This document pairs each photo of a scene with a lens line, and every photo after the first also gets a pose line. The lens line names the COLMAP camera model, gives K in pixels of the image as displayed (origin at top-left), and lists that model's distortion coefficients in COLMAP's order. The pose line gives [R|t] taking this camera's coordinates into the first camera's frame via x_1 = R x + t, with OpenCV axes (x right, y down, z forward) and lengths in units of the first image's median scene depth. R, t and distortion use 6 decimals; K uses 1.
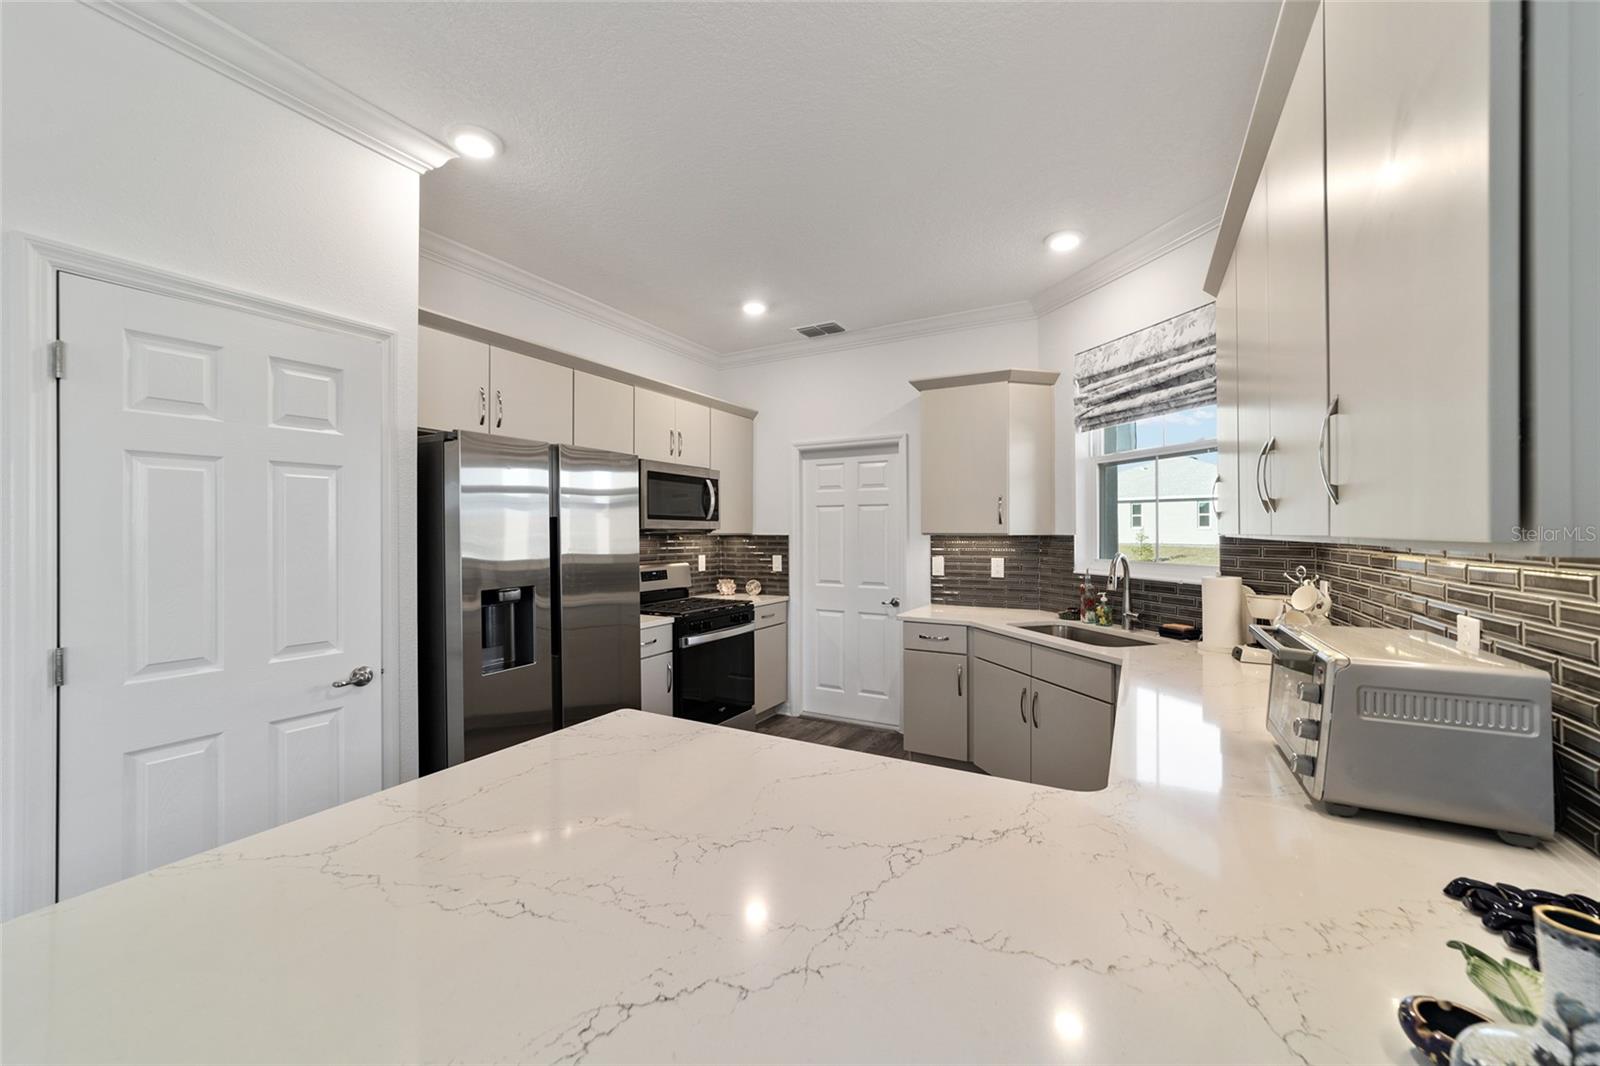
lens RADIAL K [[615.4, 0, 811.3], [0, 615.4, 527.9], [0, 0, 1]] dist [-0.002411, 0.000539]
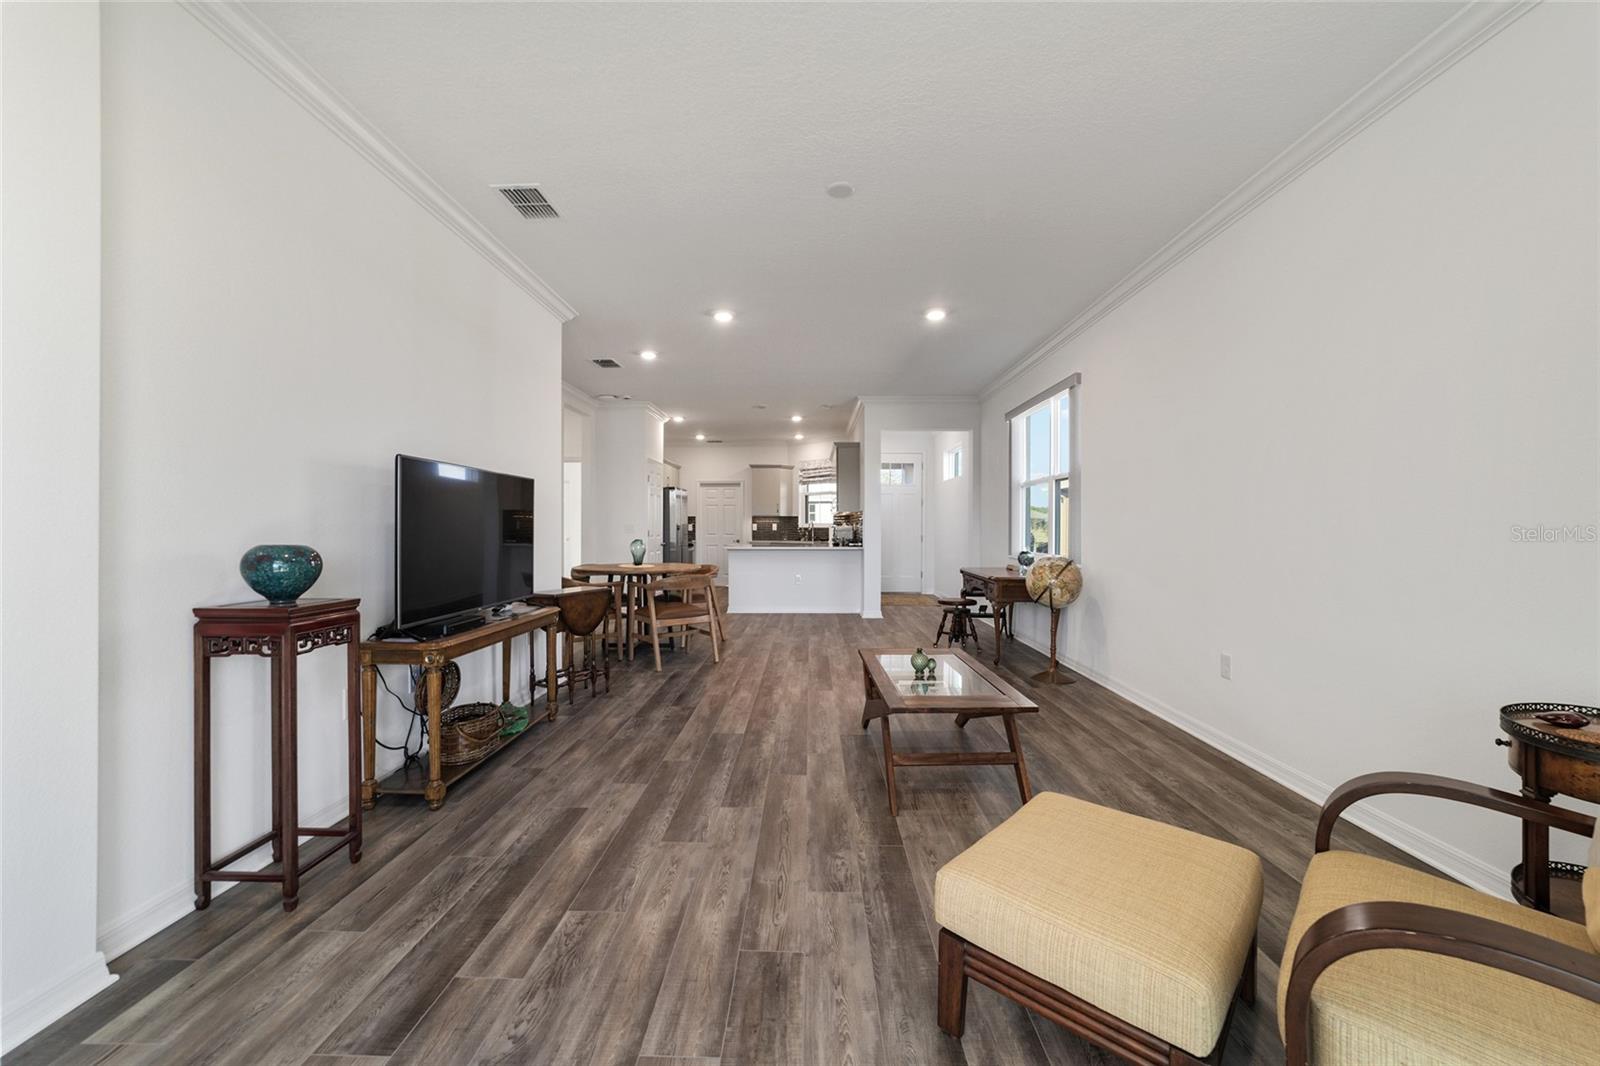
lens RADIAL K [[615.4, 0, 796.3], [0, 615.4, 527.1], [0, 0, 1]] dist [-0.002411, 0.000539]
pose [[0.890203, 0.006957, 0.455510, -1.150035], [-0.008945, 0.999958, 0.002208, 0.066021], [-0.455476, -0.006040, 0.890228, -2.049576]]
